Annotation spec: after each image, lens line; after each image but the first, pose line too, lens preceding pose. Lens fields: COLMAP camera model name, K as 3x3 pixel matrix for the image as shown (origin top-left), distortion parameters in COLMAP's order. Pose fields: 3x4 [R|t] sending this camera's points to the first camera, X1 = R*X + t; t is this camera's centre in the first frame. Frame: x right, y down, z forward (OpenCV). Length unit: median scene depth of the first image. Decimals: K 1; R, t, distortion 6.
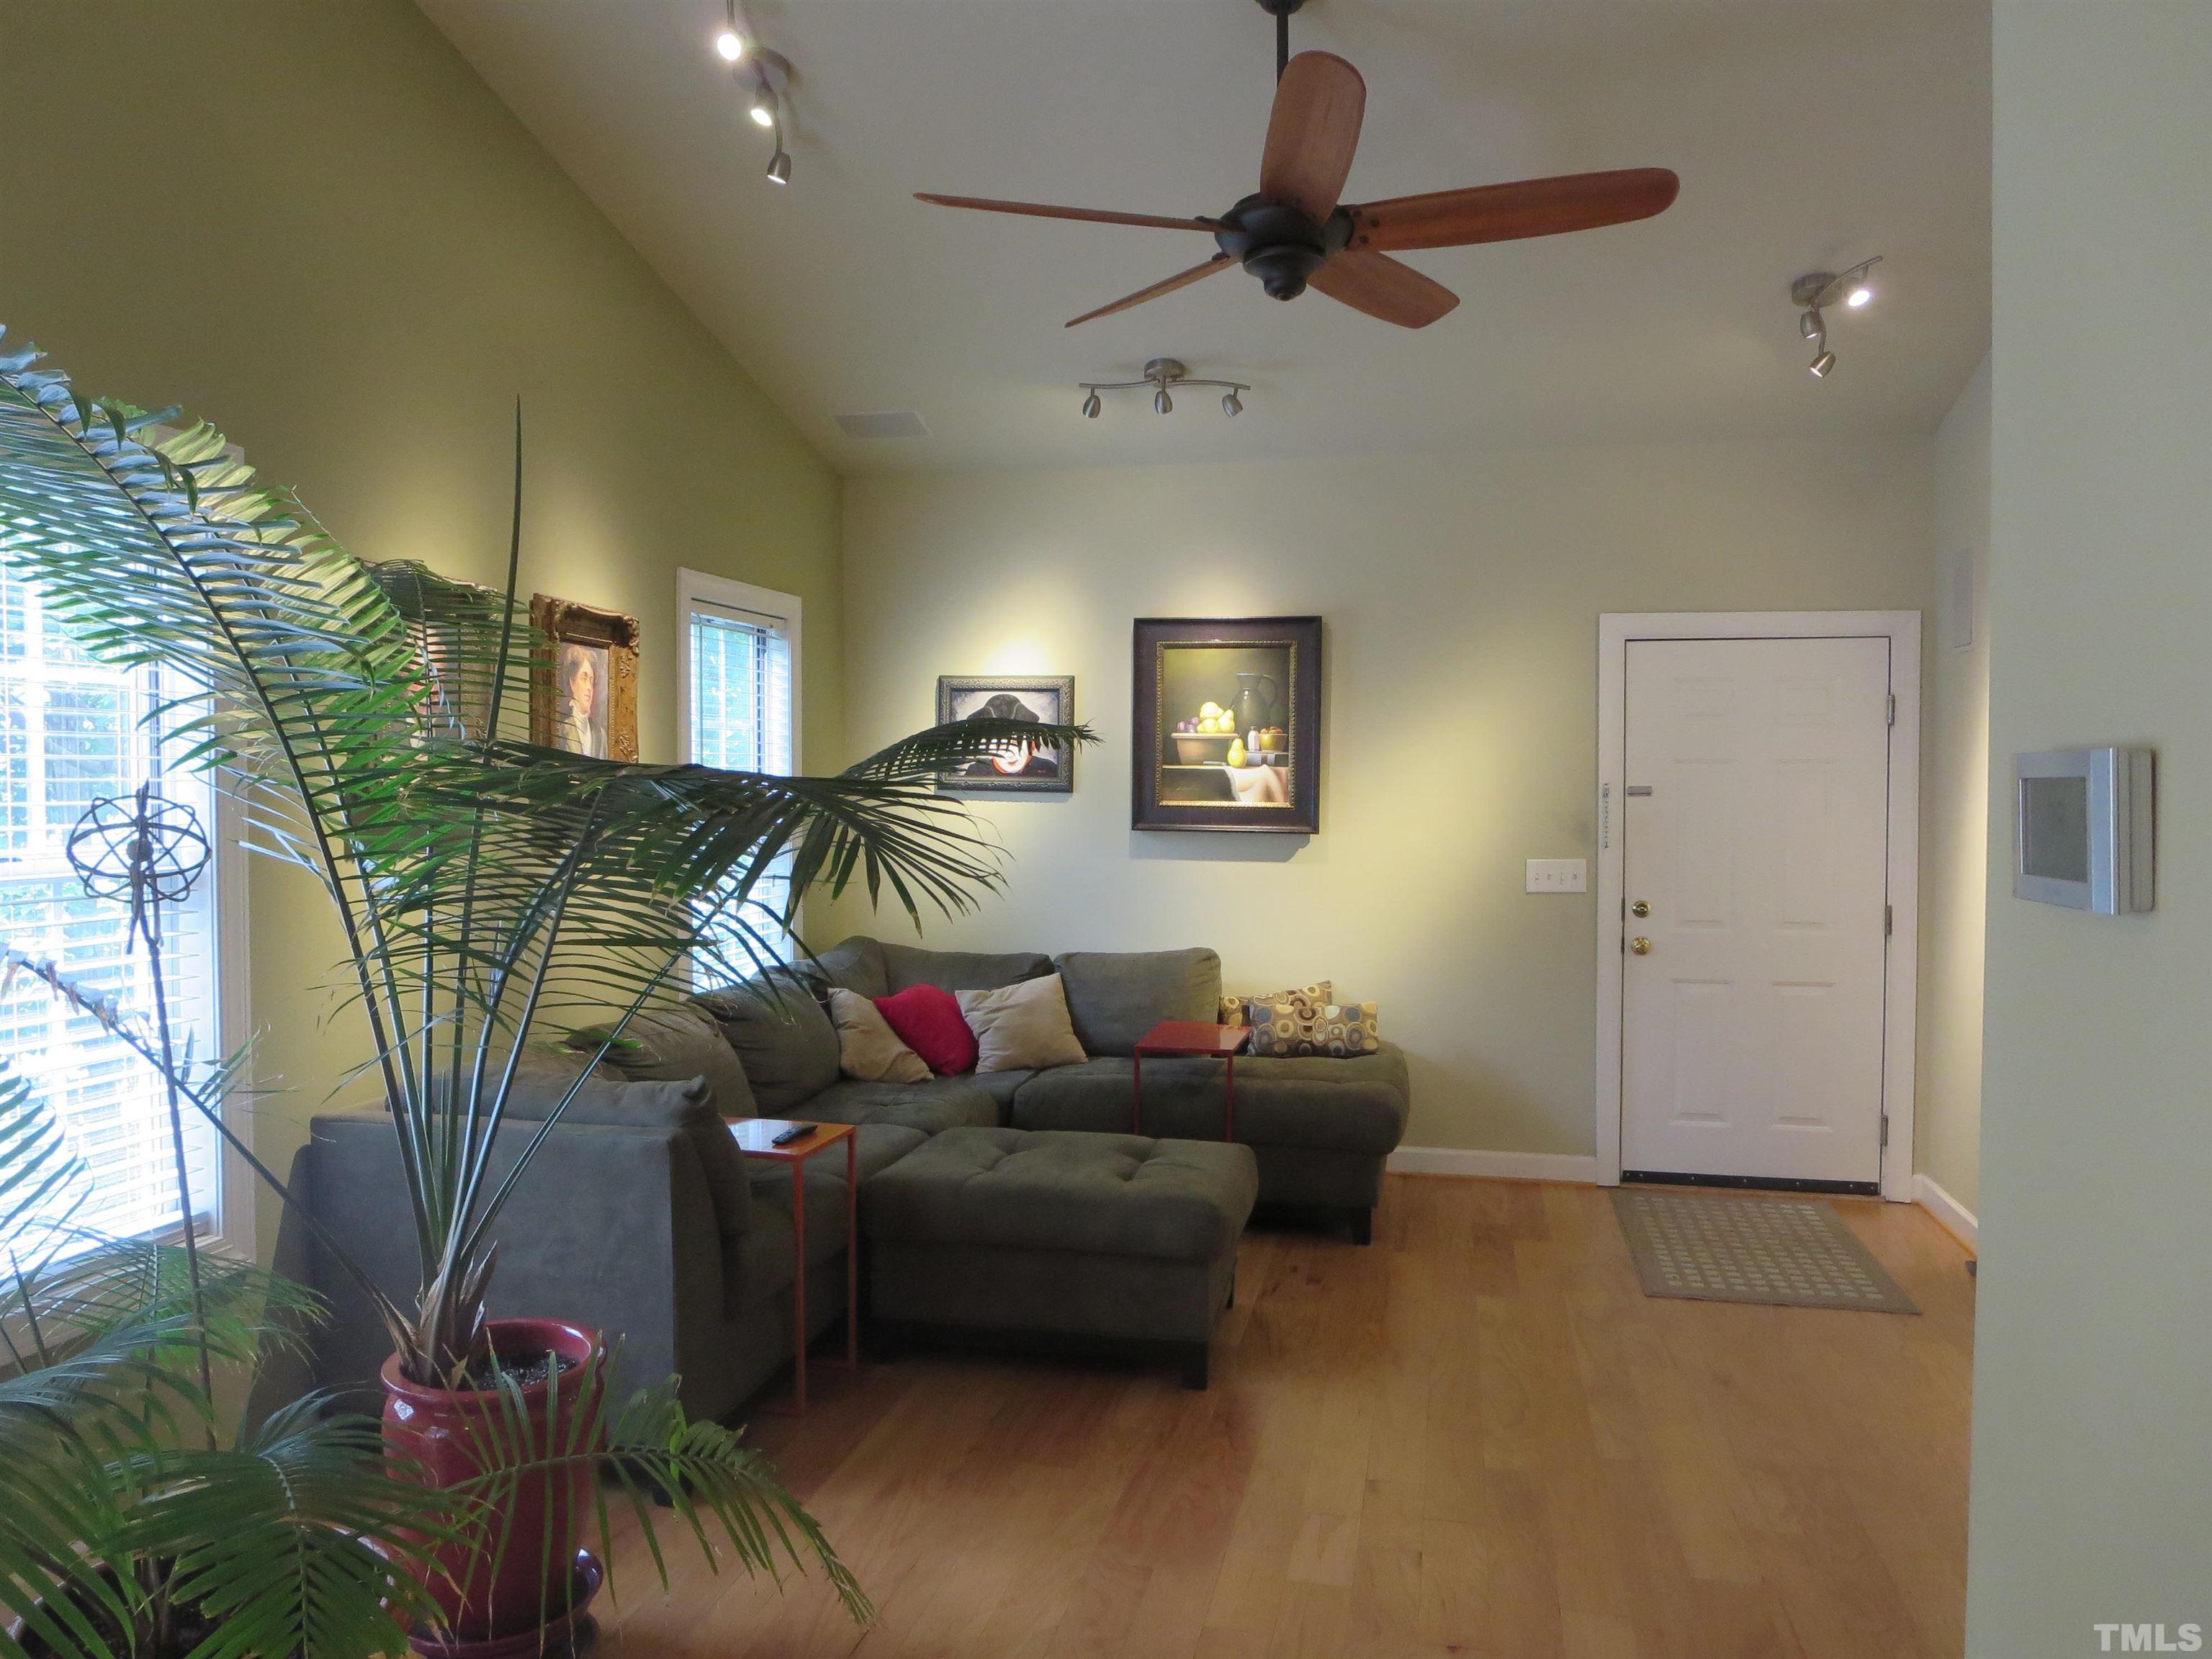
lens RADIAL K [[1541.0, 0, 1115.0], [0, 1541.0, 817.6], [0, 0, 1]] dist [-0.037619, -0.000263]
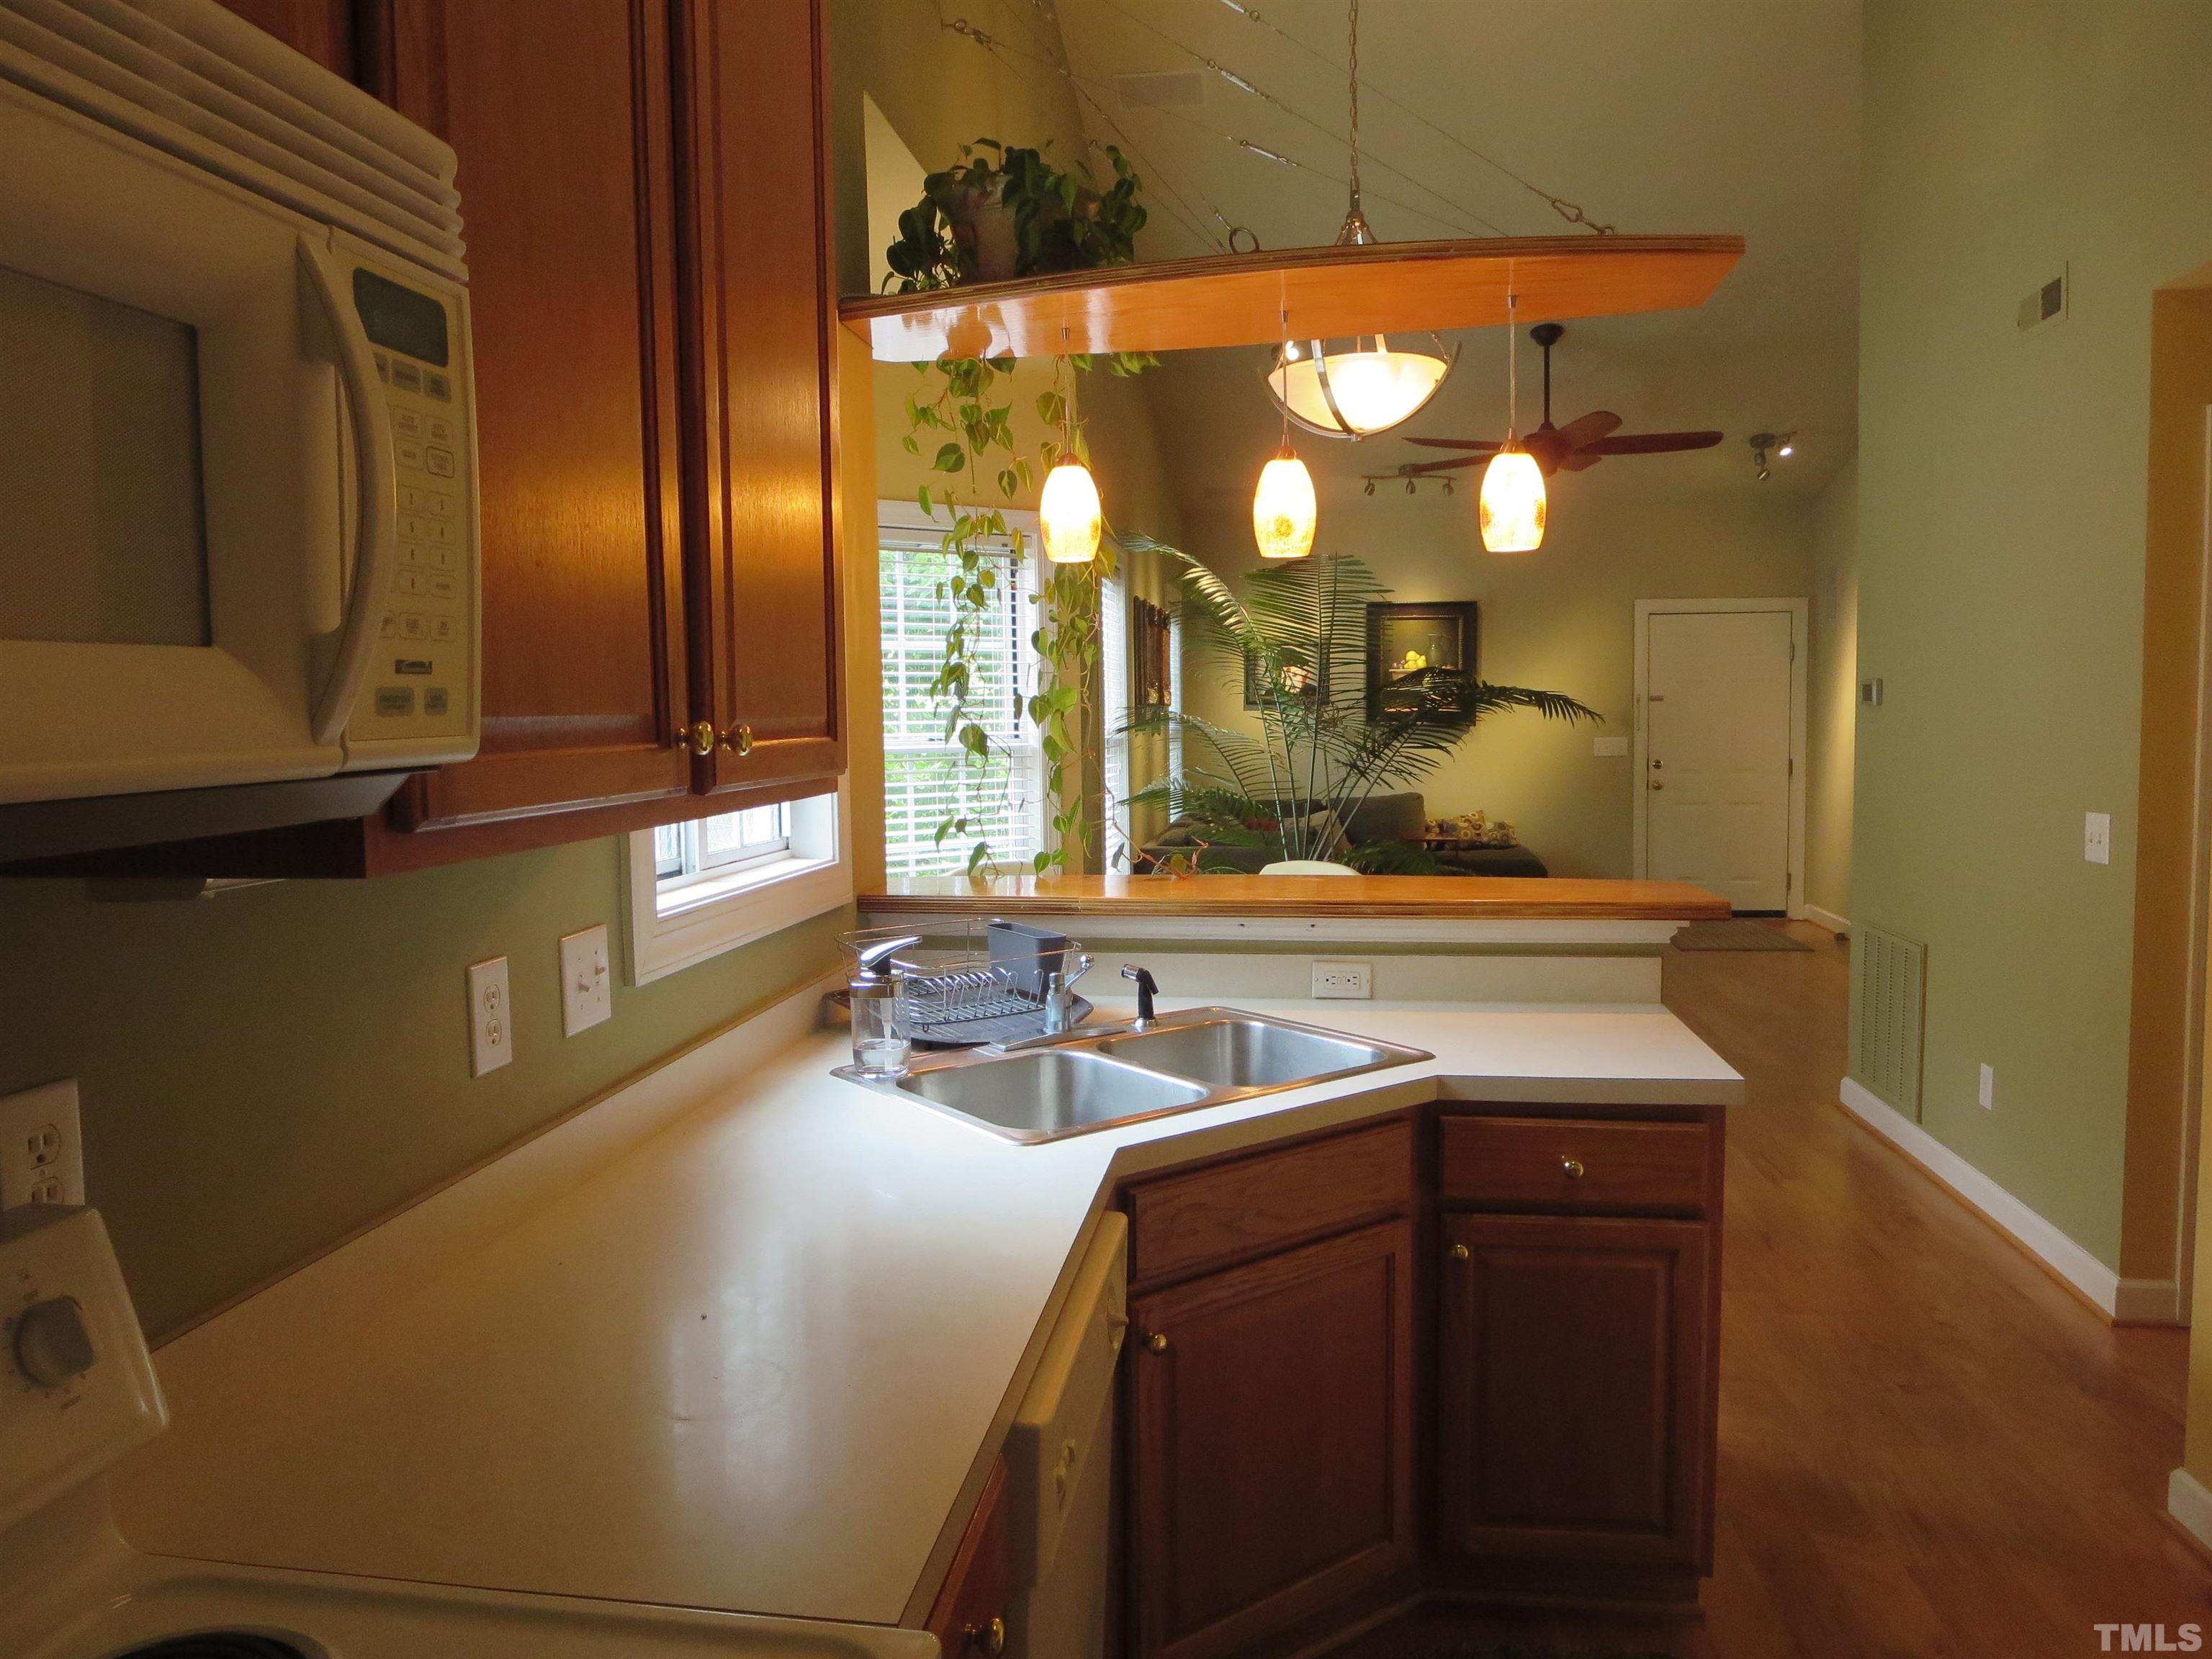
lens RADIAL K [[1541.0, 0, 1115.0], [0, 1541.0, 817.6], [0, 0, 1]] dist [-0.037619, -0.000263]
pose [[0.996259, -0.022447, 0.083449, -0.442638], [0.018457, 0.998663, 0.048279, 0.023662], [-0.084421, -0.046559, 0.995342, -0.739563]]
